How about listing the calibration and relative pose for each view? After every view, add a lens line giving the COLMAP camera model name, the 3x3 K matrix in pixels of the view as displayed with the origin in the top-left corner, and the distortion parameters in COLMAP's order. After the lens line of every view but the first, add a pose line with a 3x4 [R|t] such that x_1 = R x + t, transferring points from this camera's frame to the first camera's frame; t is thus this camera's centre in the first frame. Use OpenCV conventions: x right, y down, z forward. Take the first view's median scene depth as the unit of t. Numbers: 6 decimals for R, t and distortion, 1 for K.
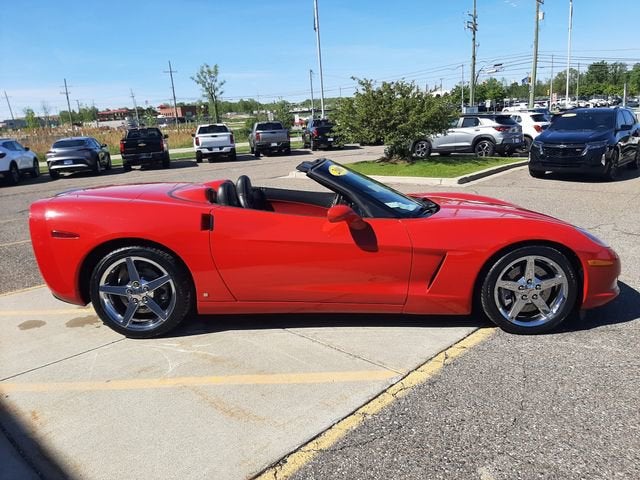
lens RADIAL K [[488.7, 0, 327.8], [0, 488.7, 236.7], [0, 0, 1]] dist [0.042071, -0.080724]
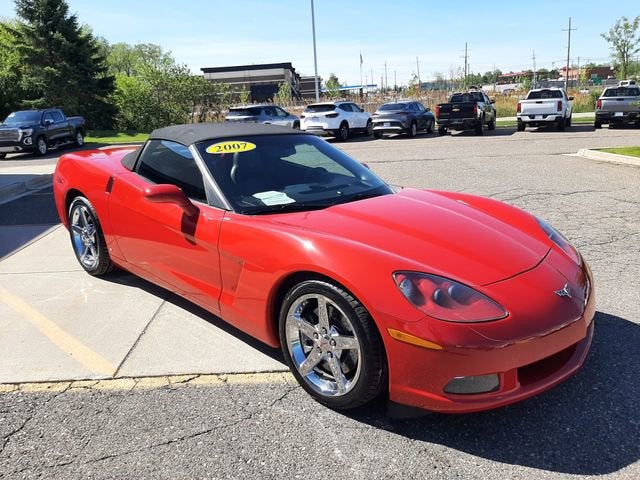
lens RADIAL K [[488.7, 0, 327.8], [0, 488.7, 236.7], [0, 0, 1]] dist [0.042071, -0.080724]
pose [[0.734761, 0.198489, -0.648636, 0.365142], [-0.152782, 0.980085, 0.126848, -0.056938], [0.660897, 0.005897, 0.750454, 0.207571]]
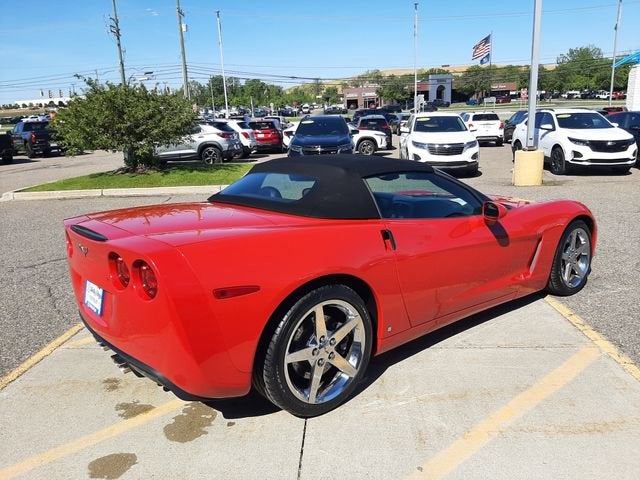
lens RADIAL K [[485.5, 0, 327.9], [0, 485.5, 245.9], [0, 0, 1]] dist [0.045626, -0.082445]
pose [[0.772866, -0.150834, 0.616383, -0.347918], [0.149746, 0.987258, 0.053829, -0.032845], [-0.616648, 0.050699, 0.785605, 0.184695]]
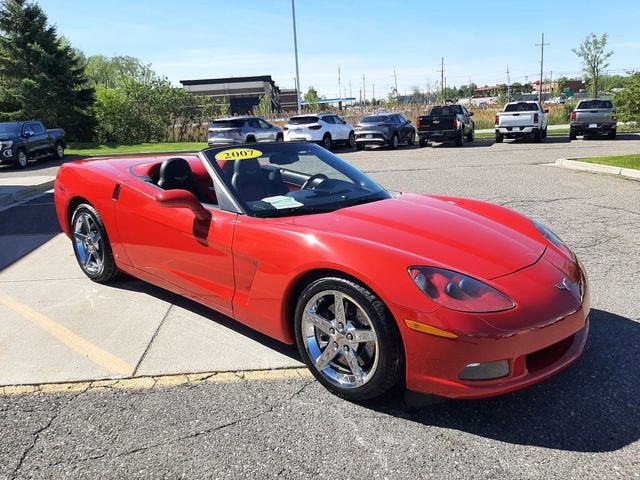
lens RADIAL K [[488.7, 0, 327.8], [0, 488.7, 236.7], [0, 0, 1]] dist [0.042071, -0.080724]
pose [[0.762389, 0.175735, -0.622801, 0.359905], [-0.147711, 0.984271, 0.096914, -0.047514], [0.630036, 0.018108, 0.776355, 0.180467]]
